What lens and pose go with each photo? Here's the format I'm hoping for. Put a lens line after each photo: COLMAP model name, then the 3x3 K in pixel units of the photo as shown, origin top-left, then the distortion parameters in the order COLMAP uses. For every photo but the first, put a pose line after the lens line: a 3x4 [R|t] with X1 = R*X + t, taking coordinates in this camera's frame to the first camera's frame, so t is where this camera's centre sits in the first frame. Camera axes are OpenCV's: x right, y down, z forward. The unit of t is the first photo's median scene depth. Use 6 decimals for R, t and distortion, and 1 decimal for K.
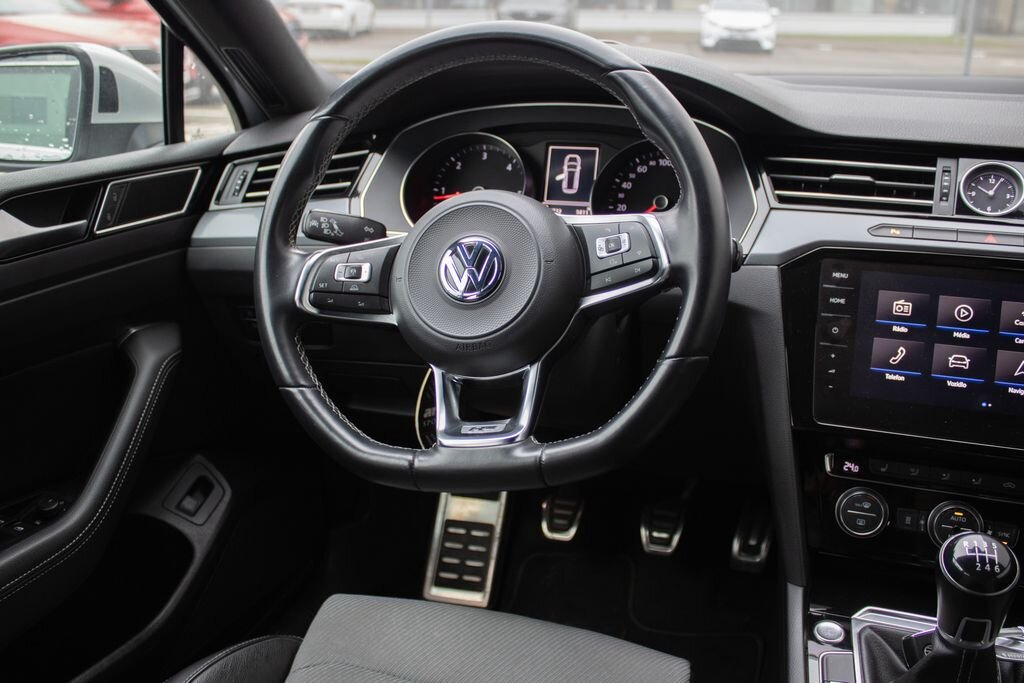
lens RADIAL K [[961.3, 0, 520.4], [0, 961.3, 347.3], [0, 0, 1]] dist [-0.083905, 0.000000]
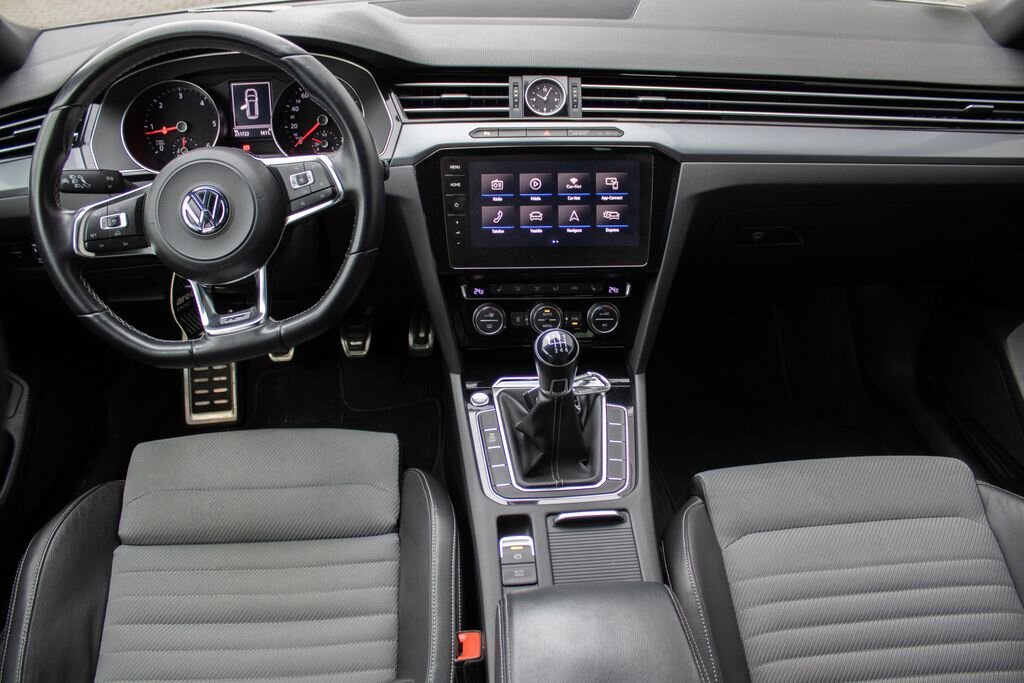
lens RADIAL K [[848.7, 0, 502.4], [0, 848.7, 341.4], [0, 0, 1]] dist [-0.159530, 0.134606]
pose [[0.927464, -0.200954, 0.315322, -0.063945], [0.121455, 0.959484, 0.254241, -0.140462], [-0.353638, -0.197502, 0.914294, -0.280342]]
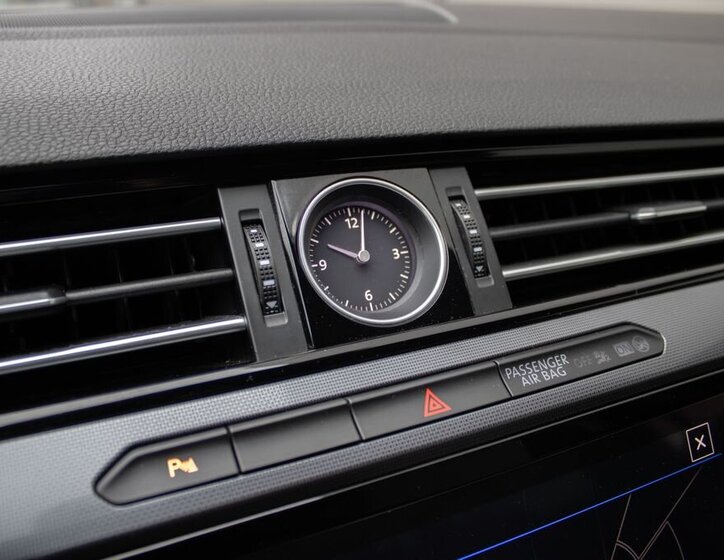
lens RADIAL K [[691.7, 0, 359.2], [0, 691.7, 275.8], [0, 0, 1]] dist [-0.111712, 0.000000]
pose [[0.699153, -0.269665, 0.662168, 0.303482], [0.229195, 0.961801, 0.149693, -0.200813], [-0.677241, 0.047108, 0.734252, 0.788070]]
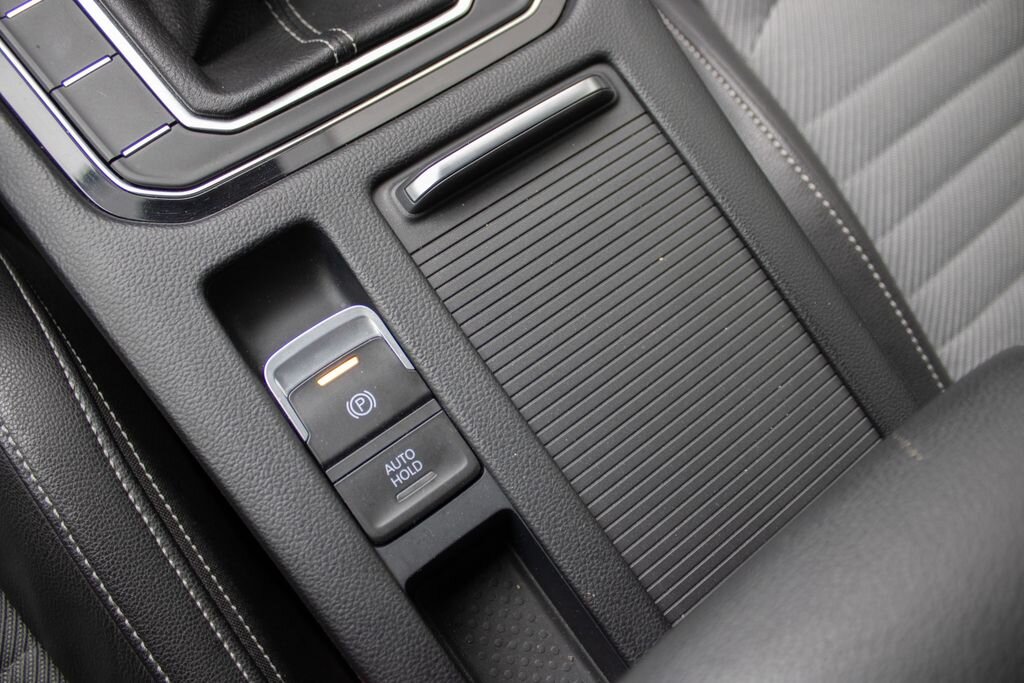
lens RADIAL K [[848.7, 0, 513.0], [0, 848.7, 344.8], [0, 0, 1]] dist [-0.159530, 0.134606]
pose [[0.564054, -0.737711, 0.370978, 0.188012], [0.169108, 0.542948, 0.822563, 0.184595], [-0.808236, -0.401235, 0.431005, 0.521819]]
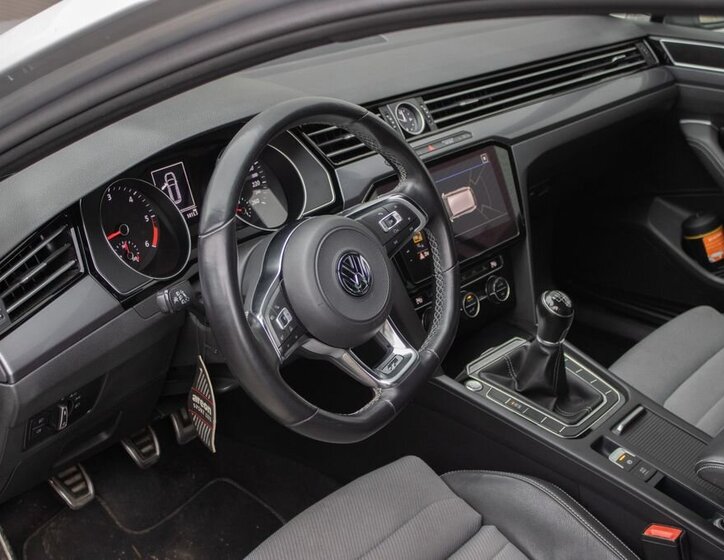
lens RADIAL K [[1114.2, 0, 360.3], [0, 1114.2, 282.9], [0, 0, 1]] dist [-0.049431, 0.000000]
pose [[0.377993, -0.387825, 0.840662, -1.332819], [0.286561, 0.912449, 0.292094, -0.507211], [-0.880343, 0.130491, 0.456035, 0.196009]]
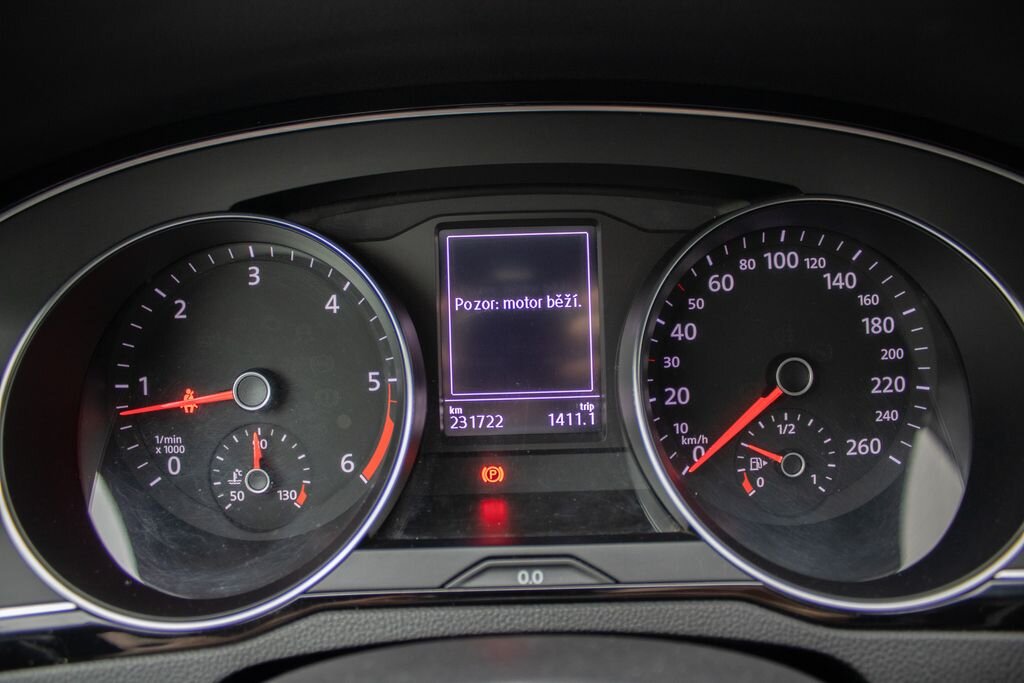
lens RADIAL K [[848.7, 0, 514.7], [0, 848.7, 341.4], [0, 0, 1]] dist [-0.159530, 0.134606]
pose [[0.950115, -0.130305, 0.283377, -0.045803], [0.120694, 0.991369, 0.051192, -0.226195], [-0.287602, -0.014436, 0.957641, 0.857760]]
